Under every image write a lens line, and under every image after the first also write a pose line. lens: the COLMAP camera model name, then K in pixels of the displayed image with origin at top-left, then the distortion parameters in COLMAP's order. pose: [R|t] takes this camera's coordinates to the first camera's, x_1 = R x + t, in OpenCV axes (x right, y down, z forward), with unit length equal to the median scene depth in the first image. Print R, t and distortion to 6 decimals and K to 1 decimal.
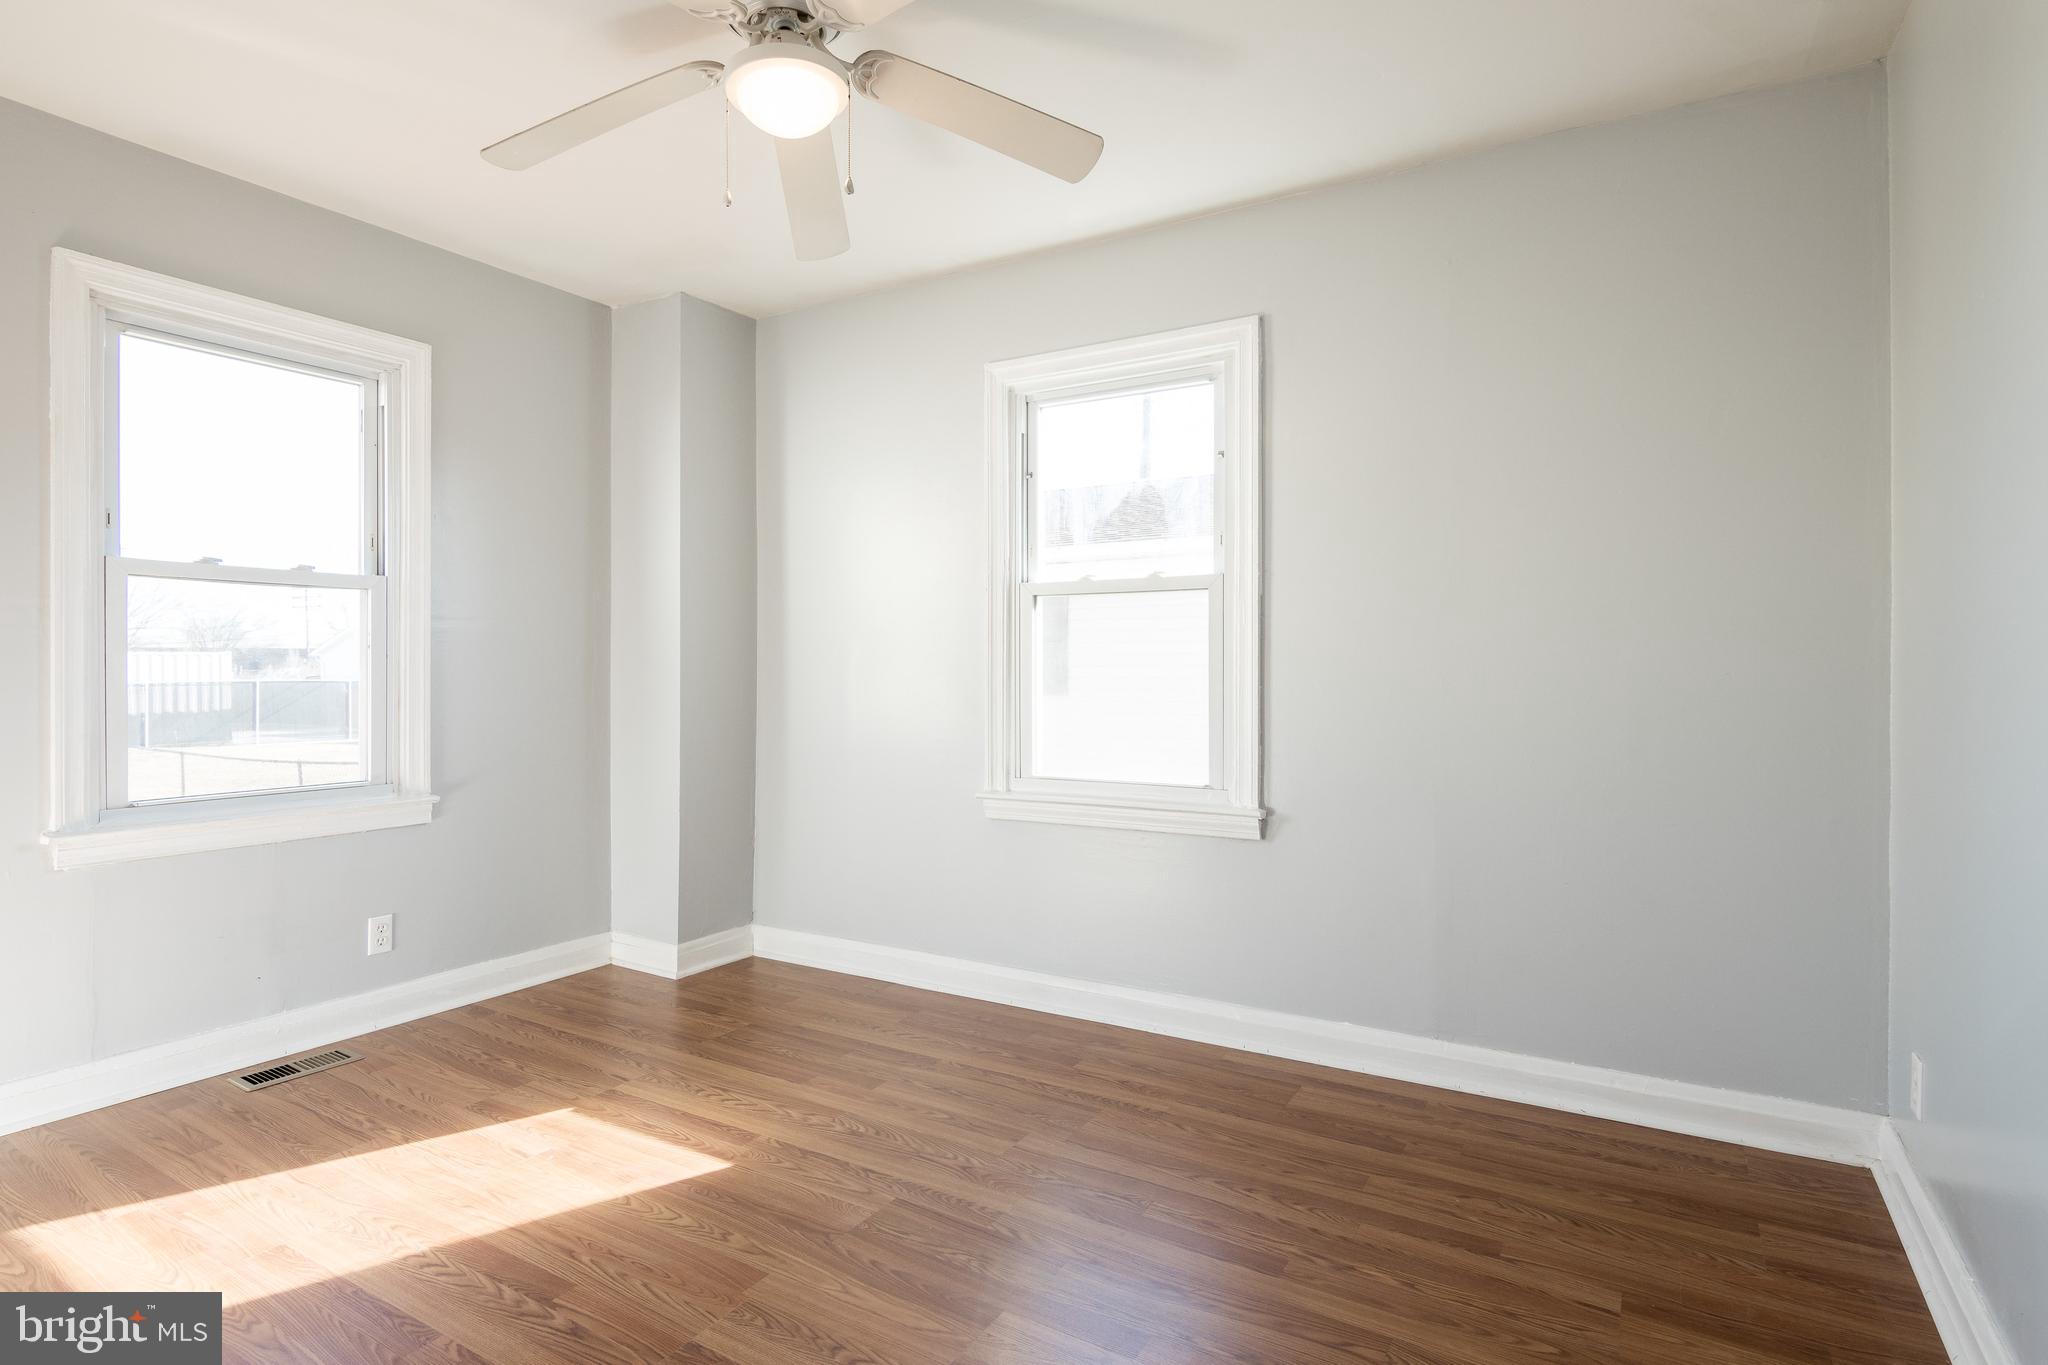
lens RADIAL K [[1038.4, 0, 994.3], [0, 1038.4, 669.5], [0, 0, 1]] dist [0.022633, -0.013000]
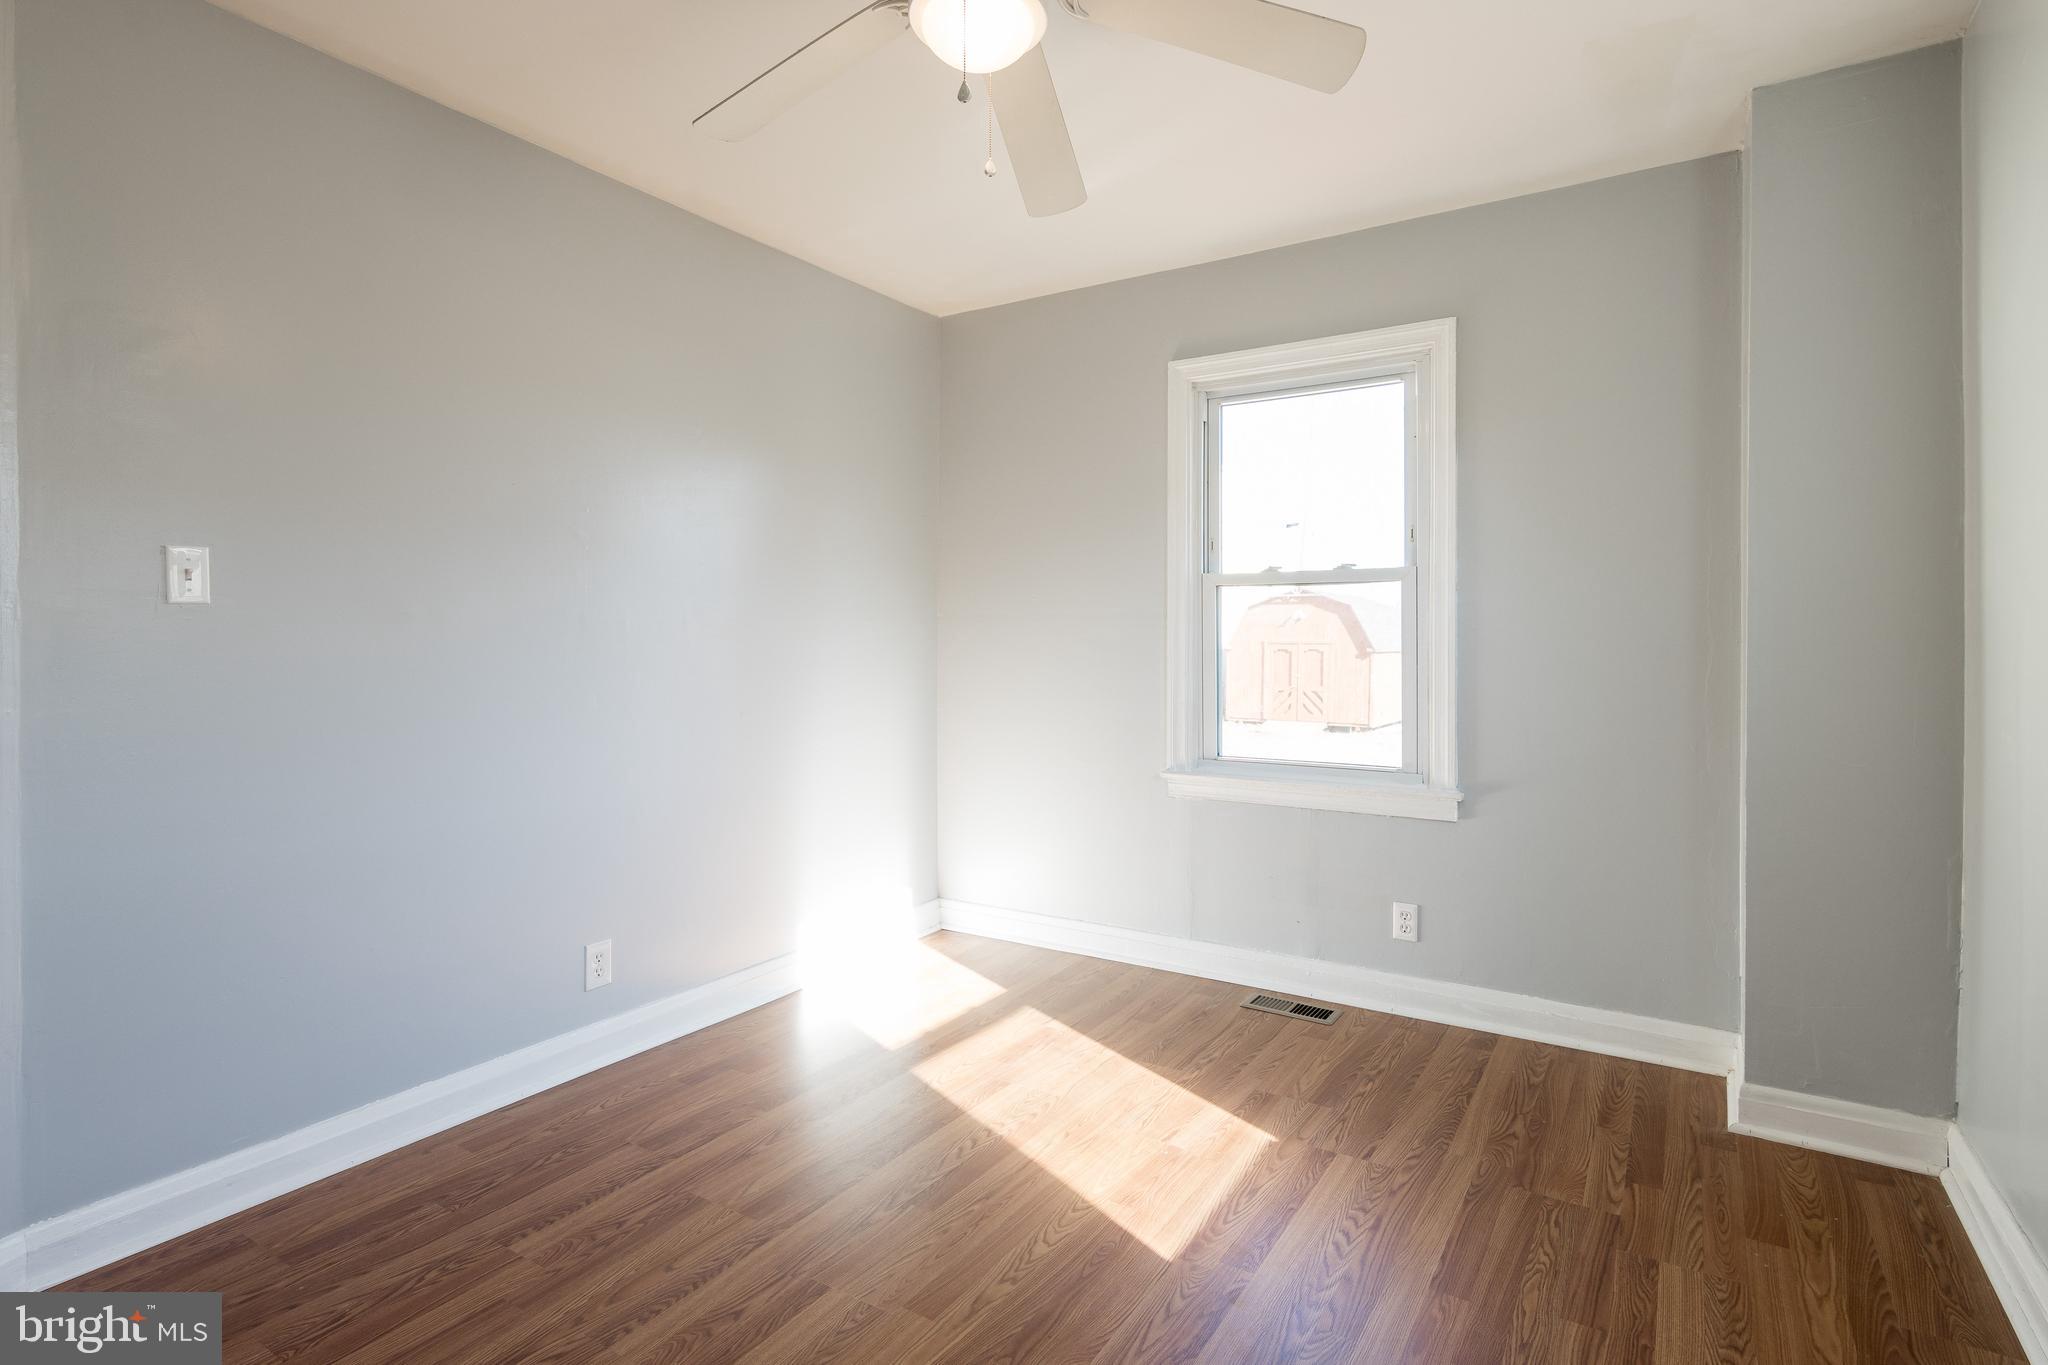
lens RADIAL K [[1038.4, 0, 1031.0], [0, 1038.4, 646.7], [0, 0, 1]] dist [0.022633, -0.013000]
pose [[-0.000934, 0.002689, -0.999996, 0.503360], [-0.004842, 0.999985, 0.002694, -0.015531], [0.999988, 0.004845, -0.000921, 0.769497]]
